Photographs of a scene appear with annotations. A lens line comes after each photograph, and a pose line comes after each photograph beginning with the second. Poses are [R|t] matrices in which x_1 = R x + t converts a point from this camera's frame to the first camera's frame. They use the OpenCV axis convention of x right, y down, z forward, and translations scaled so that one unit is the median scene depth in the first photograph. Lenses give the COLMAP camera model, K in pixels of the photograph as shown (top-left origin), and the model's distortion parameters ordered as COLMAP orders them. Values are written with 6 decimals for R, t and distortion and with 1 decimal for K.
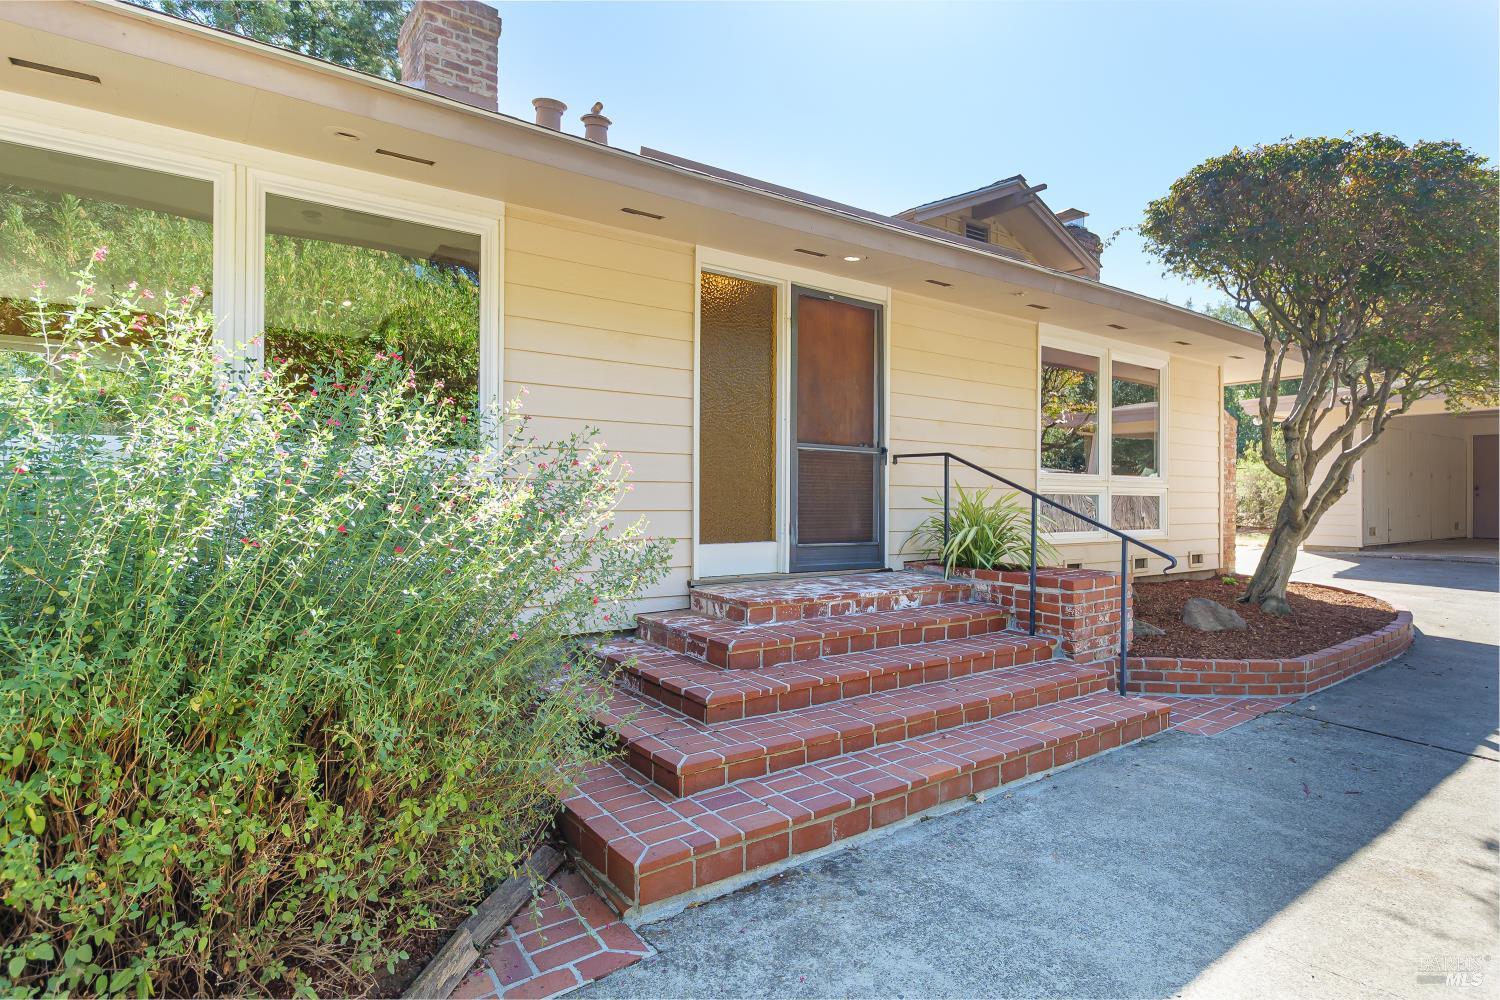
lens RADIAL K [[788.6, 0, 740.3], [0, 788.6, 515.3], [0, 0, 1]] dist [0.004834, 0.000995]
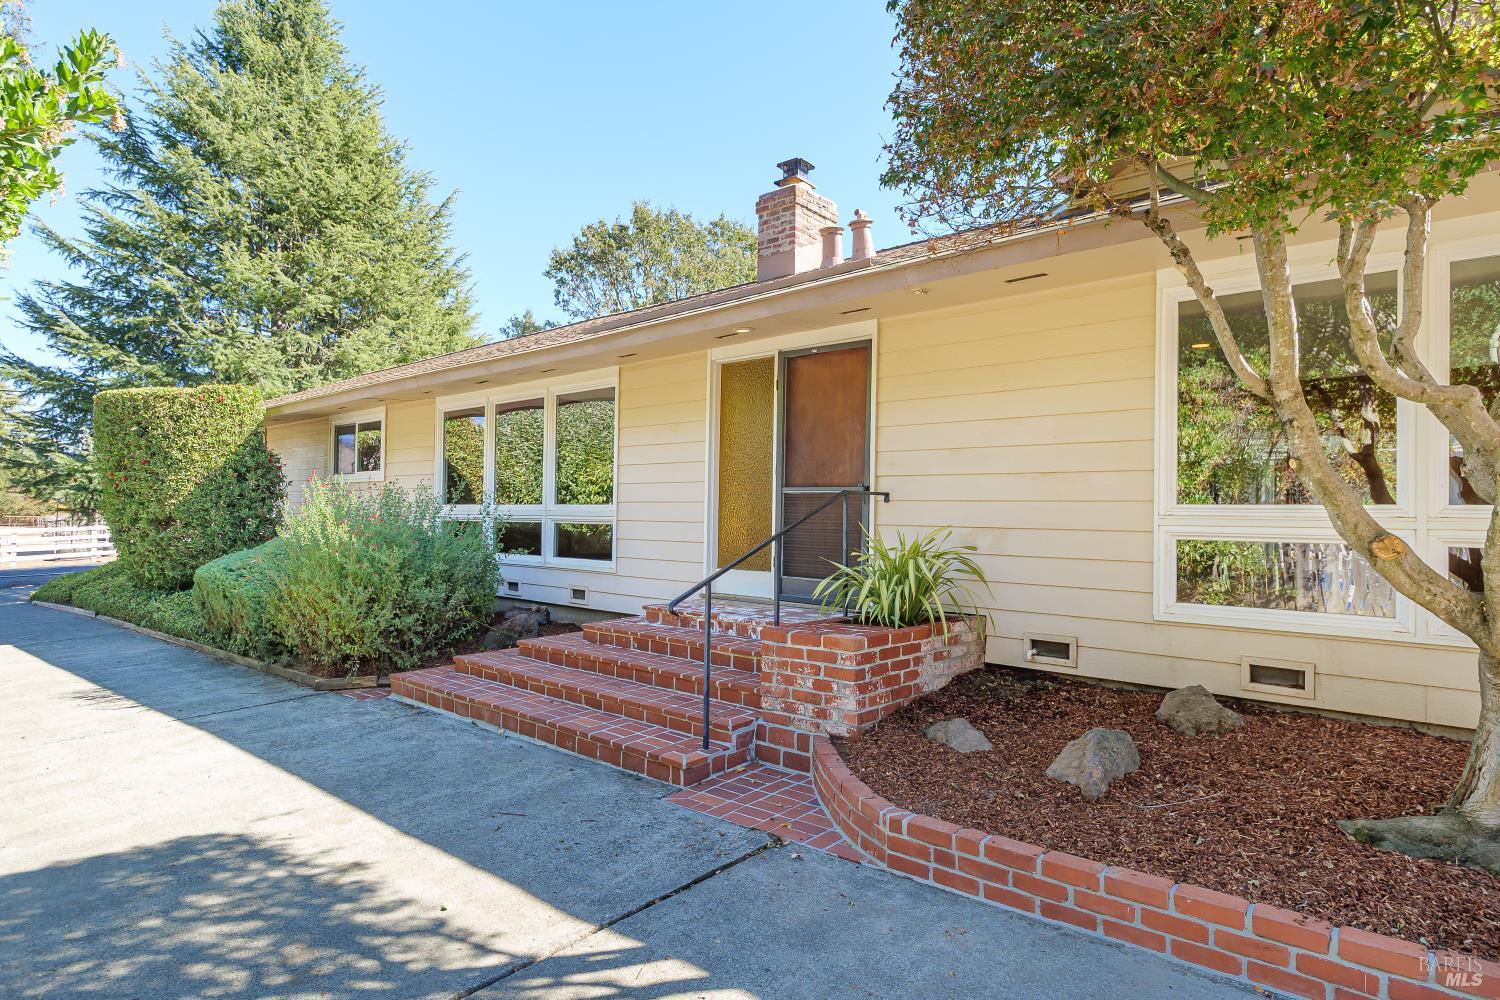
lens RADIAL K [[832.4, 0, 753.3], [0, 832.4, 519.9], [0, 0, 1]] dist [0.010764, 0.000506]
pose [[0.221122, 0.000737, -0.975246, 1.344902], [-0.038498, 0.999227, -0.007974, -0.035797], [0.974486, 0.039308, 0.220979, 0.753849]]
